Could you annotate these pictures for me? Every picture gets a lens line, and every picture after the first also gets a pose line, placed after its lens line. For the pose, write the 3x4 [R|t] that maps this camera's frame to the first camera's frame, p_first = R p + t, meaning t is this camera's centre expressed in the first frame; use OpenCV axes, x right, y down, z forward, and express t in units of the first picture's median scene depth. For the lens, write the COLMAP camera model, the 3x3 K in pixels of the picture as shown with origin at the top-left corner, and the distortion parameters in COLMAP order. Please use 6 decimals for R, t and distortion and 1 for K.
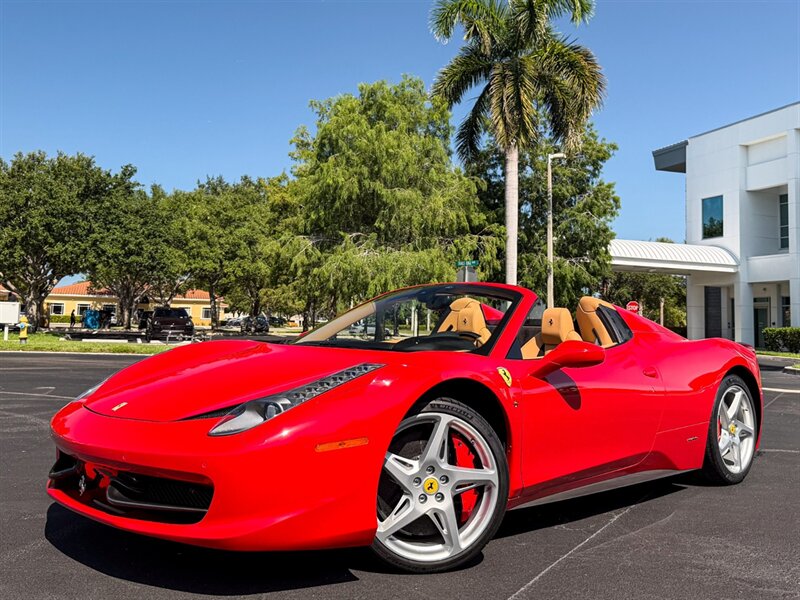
lens RADIAL K [[754.2, 0, 420.9], [0, 754.2, 252.6], [0, 0, 1]] dist [0.148046, -0.309240]
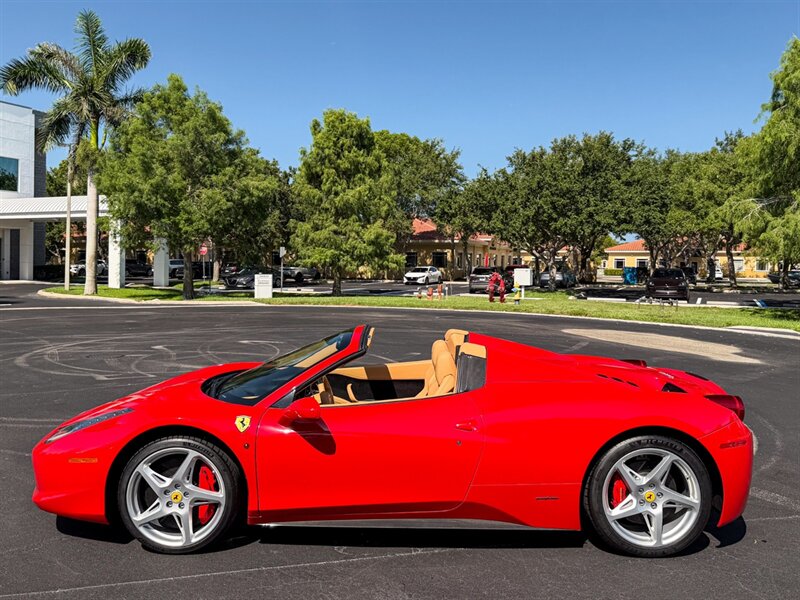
lens RADIAL K [[707.1, 0, 410.6], [0, 707.1, 273.2], [0, 0, 1]] dist [0.128881, -0.225787]
pose [[0.710852, -0.008837, -0.703286, 0.133846], [0.077618, 0.994799, 0.065953, -0.017275], [0.699046, -0.101471, 0.707841, 0.041677]]
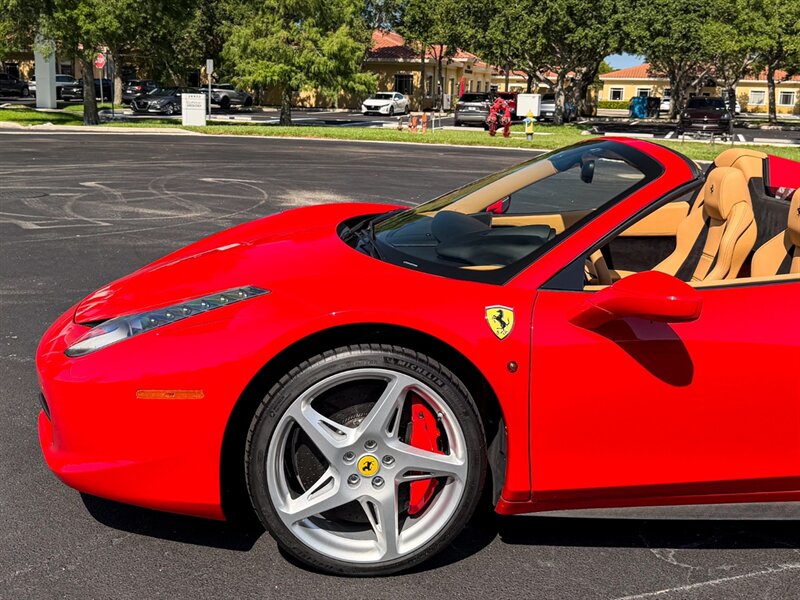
lens RADIAL K [[849.9, 0, 402.0], [0, 849.9, 229.2], [0, 0, 1]] dist [0.202867, -0.479913]
pose [[0.757488, 0.097710, -0.645496, 0.056875], [0.054719, 0.975755, 0.211914, -0.007519], [0.650552, -0.195843, 0.733777, 0.050742]]
